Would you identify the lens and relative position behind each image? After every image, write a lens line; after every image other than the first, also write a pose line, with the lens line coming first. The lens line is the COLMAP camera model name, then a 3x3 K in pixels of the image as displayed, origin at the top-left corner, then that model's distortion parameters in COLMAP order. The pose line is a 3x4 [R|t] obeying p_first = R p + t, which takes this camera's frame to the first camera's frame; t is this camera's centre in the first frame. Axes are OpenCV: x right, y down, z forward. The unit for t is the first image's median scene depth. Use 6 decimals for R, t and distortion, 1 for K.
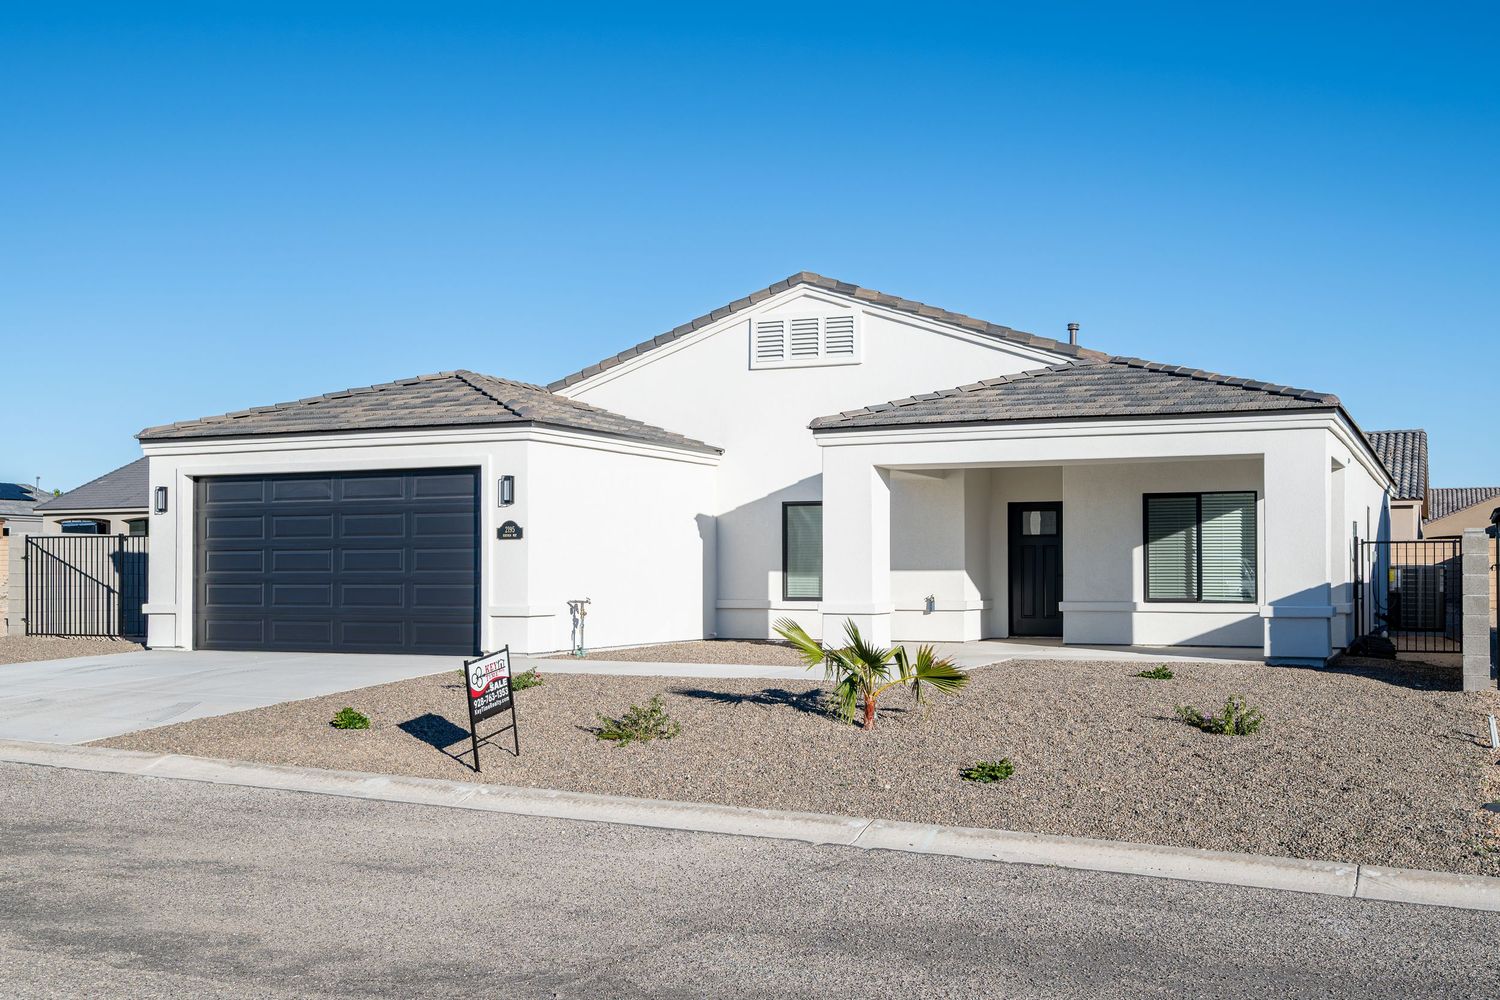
lens RADIAL K [[1571.6, 0, 647.8], [0, 1571.6, 504.2], [0, 0, 1]] dist [-0.031081, -0.031996]
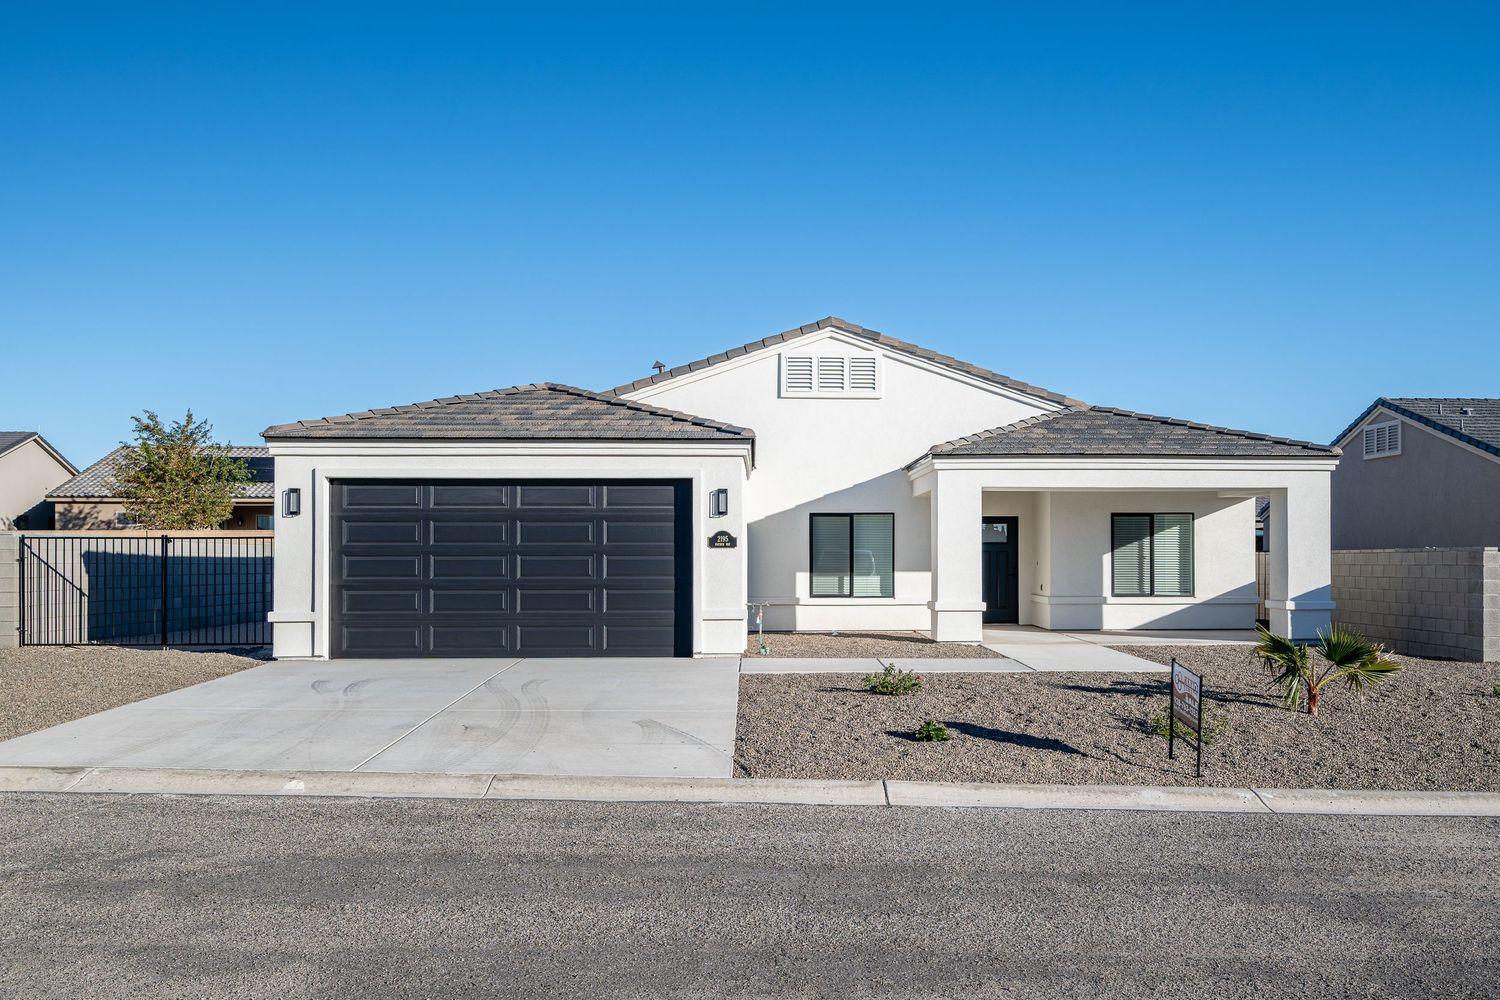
lens RADIAL K [[1317.4, 0, 749.3], [0, 1317.4, 524.0], [0, 0, 1]] dist [-0.006120, -0.003658]
pose [[0.886972, 0.012051, 0.461667, -0.432181], [-0.020738, 0.999690, 0.013748, -0.006184], [-0.461358, -0.021768, 0.886947, 0.162118]]
